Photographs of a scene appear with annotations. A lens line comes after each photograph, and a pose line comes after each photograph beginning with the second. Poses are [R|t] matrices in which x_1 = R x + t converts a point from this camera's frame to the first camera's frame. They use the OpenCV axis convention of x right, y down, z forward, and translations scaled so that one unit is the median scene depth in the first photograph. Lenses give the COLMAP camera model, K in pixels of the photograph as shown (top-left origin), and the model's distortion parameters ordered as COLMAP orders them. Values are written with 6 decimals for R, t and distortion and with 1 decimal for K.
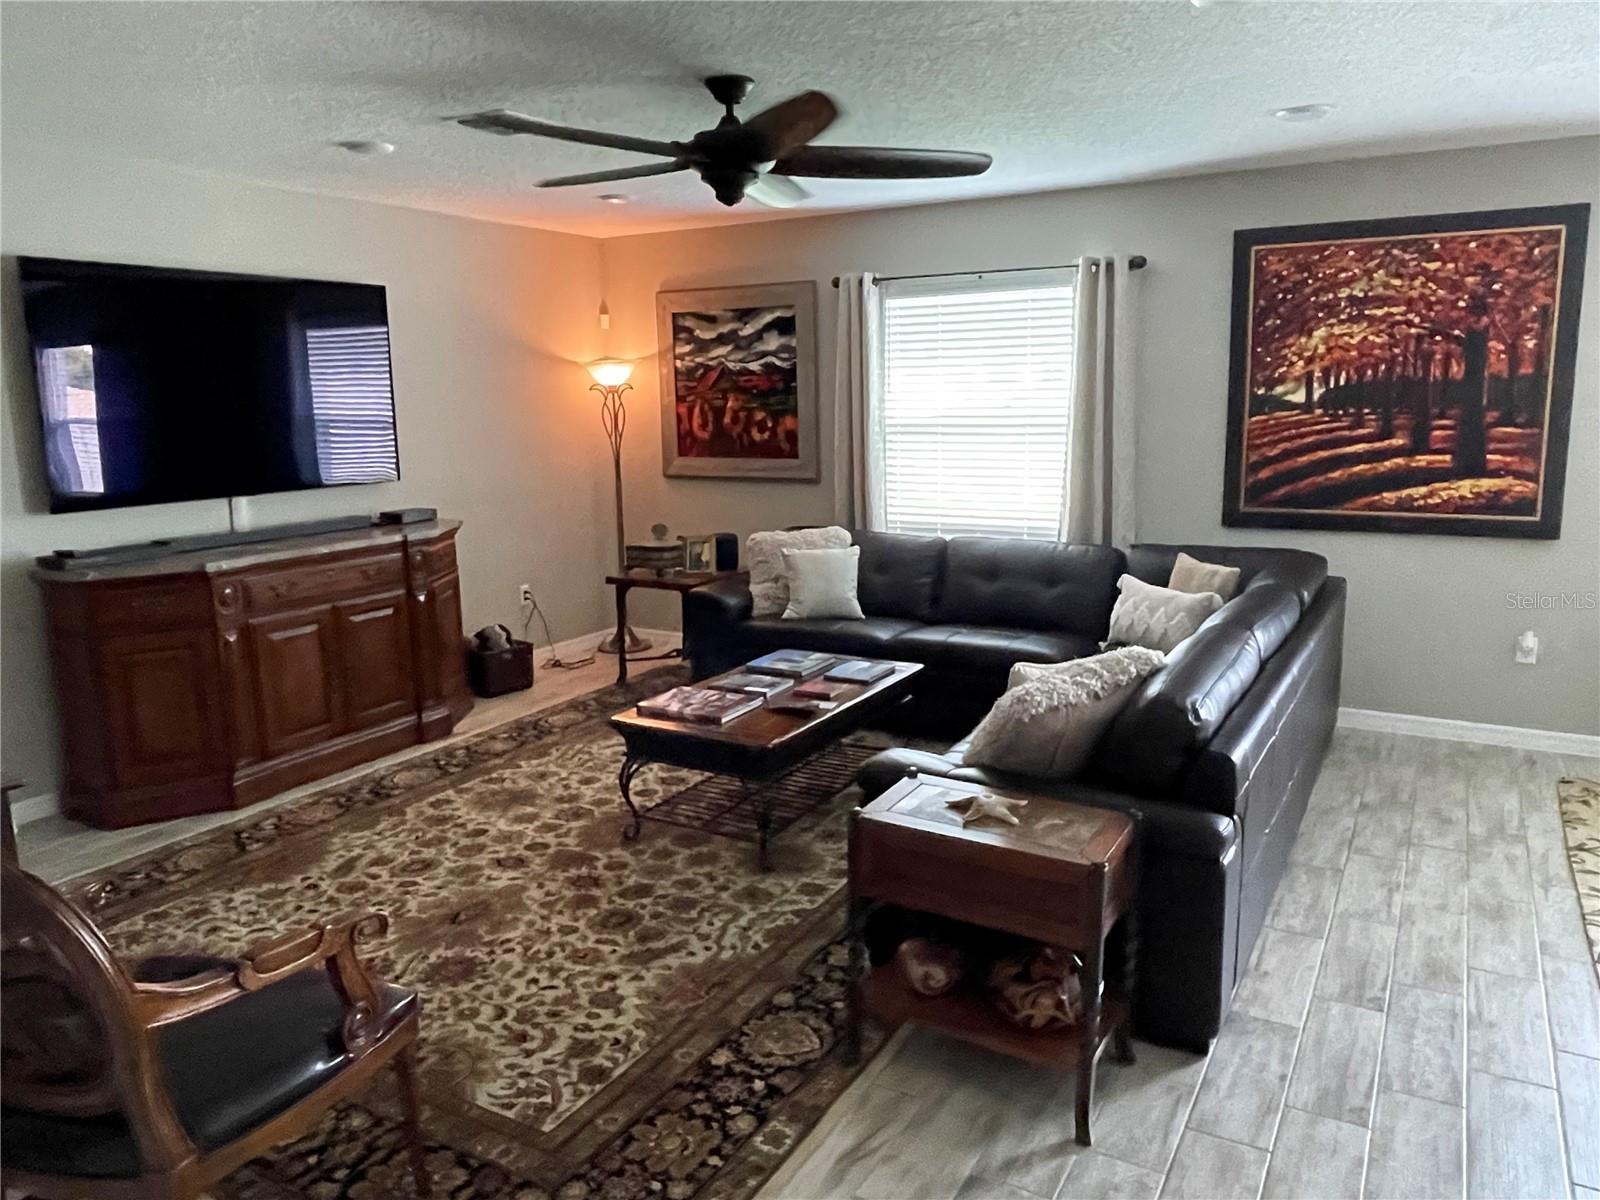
lens RADIAL K [[1127.3, 0, 800.0], [0, 1127.3, 600.0], [0, 0, 1]] dist [-0.001489, -0.006178]
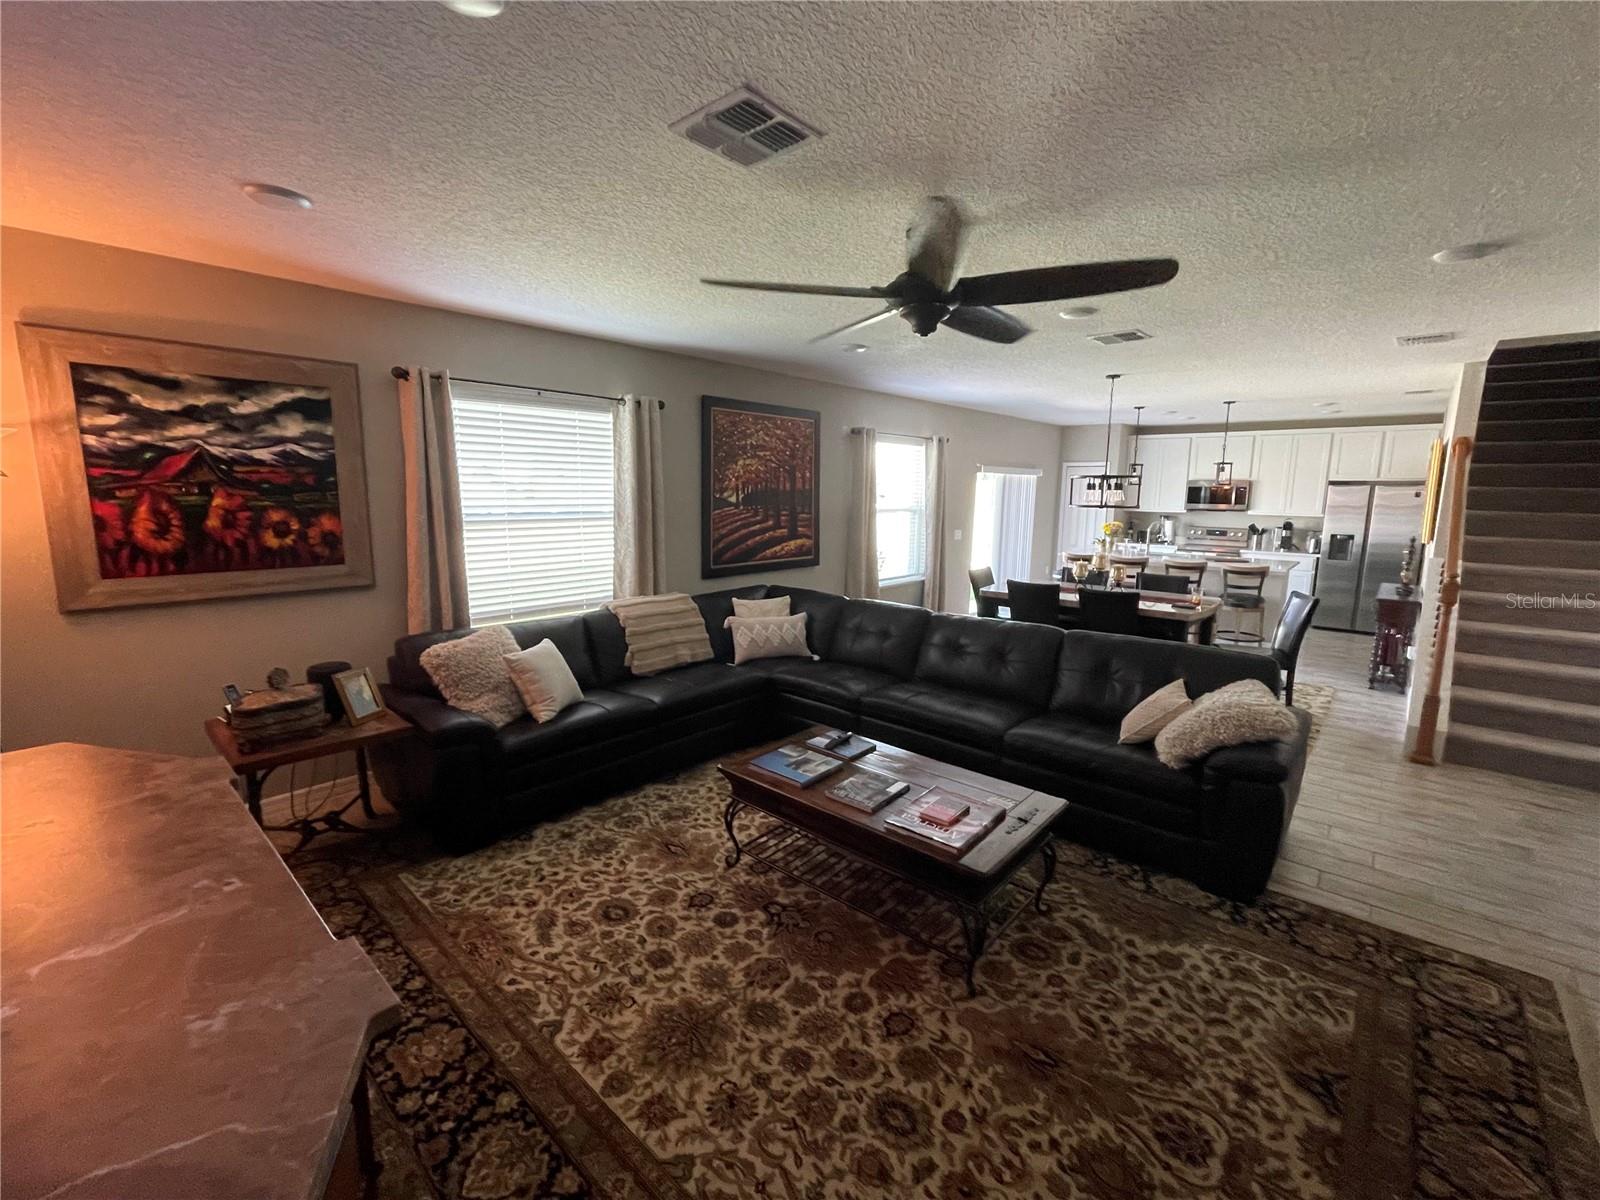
lens RADIAL K [[682.4, 0, 800.0], [0, 682.4, 600.0], [0, 0, 1]] dist [-0.001873, -0.000167]
pose [[0.198771, -0.138161, 0.970258, -0.449822], [0.162933, 0.980894, 0.106297, -0.097635], [-0.966407, 0.136959, 0.217485, 0.552181]]
